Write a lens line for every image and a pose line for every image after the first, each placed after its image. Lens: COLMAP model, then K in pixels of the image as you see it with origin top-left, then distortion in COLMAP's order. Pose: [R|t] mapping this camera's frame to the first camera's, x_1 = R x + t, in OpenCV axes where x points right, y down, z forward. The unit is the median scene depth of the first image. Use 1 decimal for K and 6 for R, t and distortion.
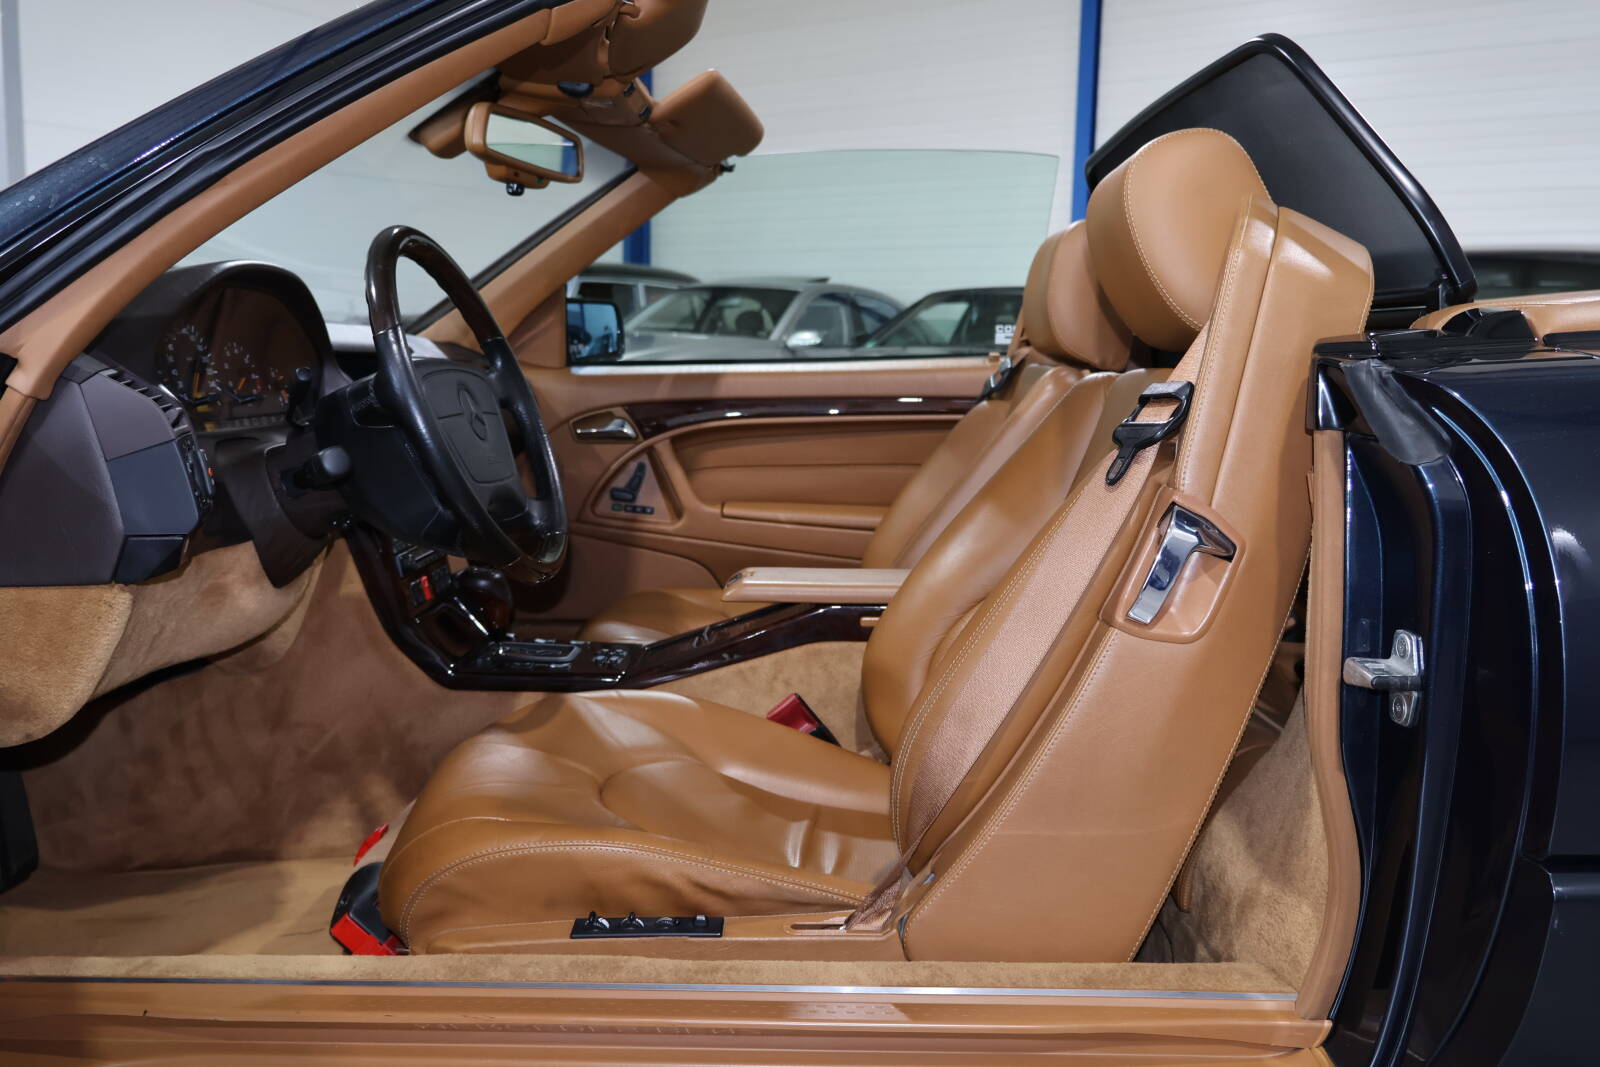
lens RADIAL K [[1347.8, 0, 804.7], [0, 1347.8, 536.0], [0, 0, 1]] dist [-0.031350, 0.027487]
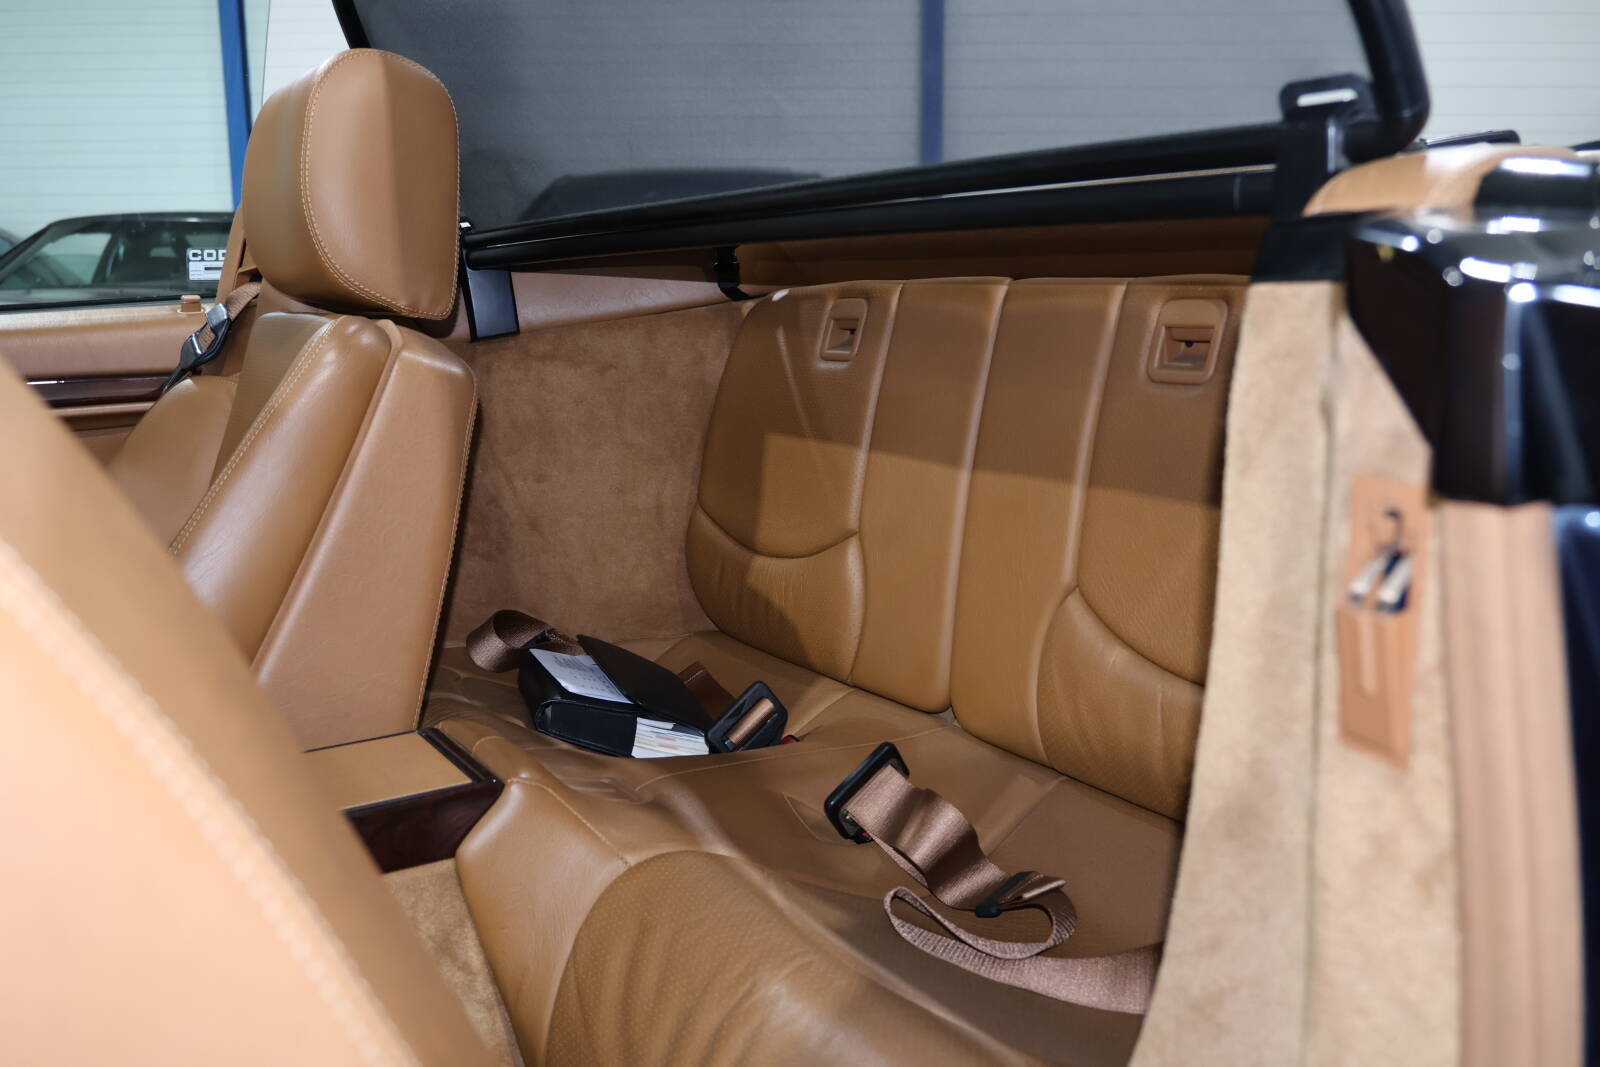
lens RADIAL K [[1347.8, 0, 801.5], [0, 1347.8, 525.8], [0, 0, 1]] dist [-0.031350, 0.027487]
pose [[0.830632, -0.125439, 0.542508, 0.030107], [0.102972, 0.992094, 0.071733, -0.049659], [-0.547218, -0.003721, 0.836982, 0.355368]]
